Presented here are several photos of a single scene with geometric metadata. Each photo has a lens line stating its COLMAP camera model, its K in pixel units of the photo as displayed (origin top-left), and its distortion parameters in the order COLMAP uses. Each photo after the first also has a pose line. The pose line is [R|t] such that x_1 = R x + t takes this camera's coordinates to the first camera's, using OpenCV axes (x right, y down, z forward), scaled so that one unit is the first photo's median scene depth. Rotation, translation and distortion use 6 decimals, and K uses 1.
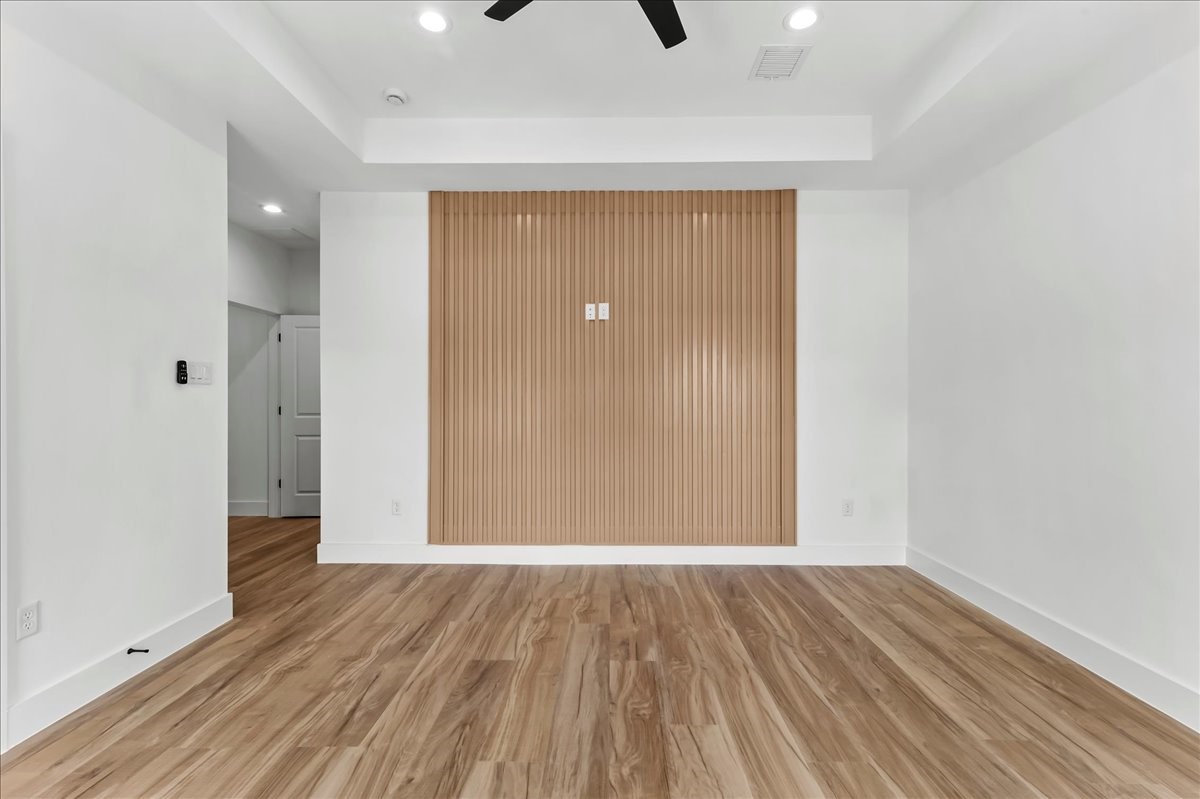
lens RADIAL K [[543.9, 0, 600.0], [0, 543.9, 399.5], [0, 0, 1]] dist [0.000474, 0.000082]
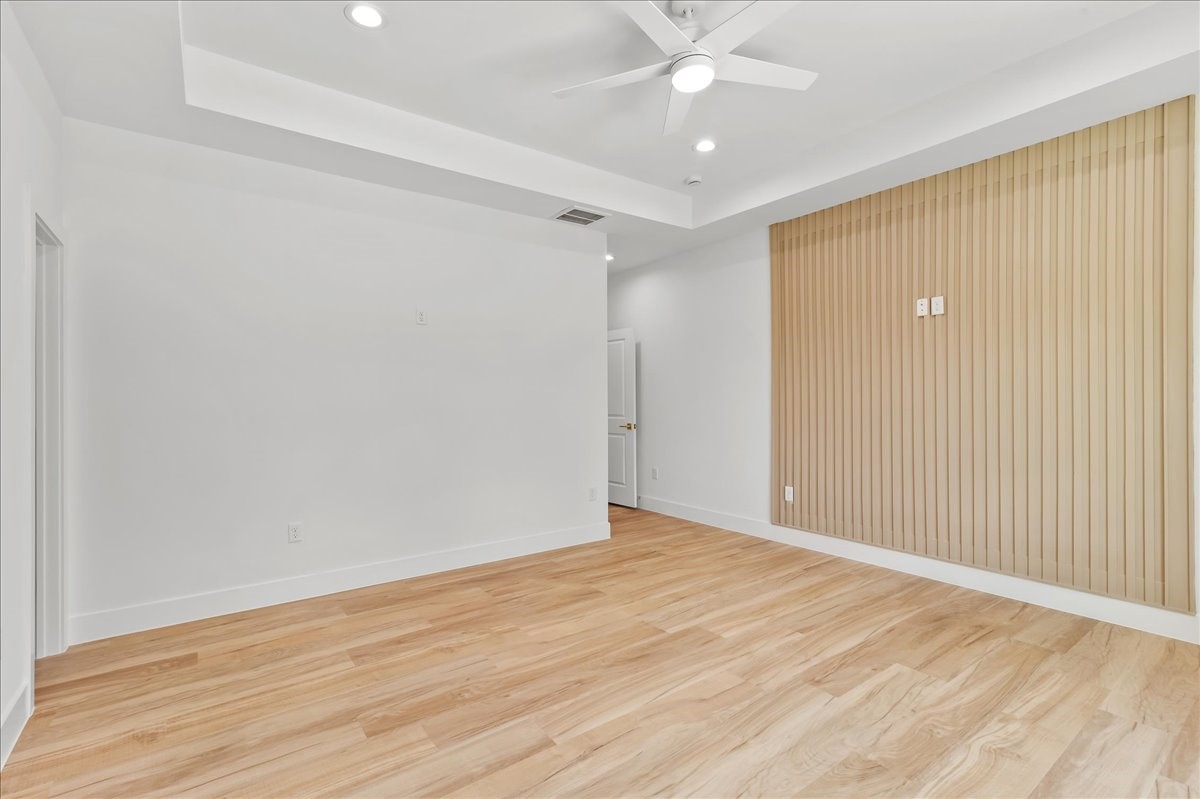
lens RADIAL K [[543.9, 0, 600.0], [0, 543.9, 399.5], [0, 0, 1]] dist [0.000474, 0.000082]
pose [[0.604712, -0.002687, -0.796440, 0.397289], [0.000654, 0.999996, -0.002878, -0.000403], [0.796444, 0.001219, 0.604711, -0.008560]]
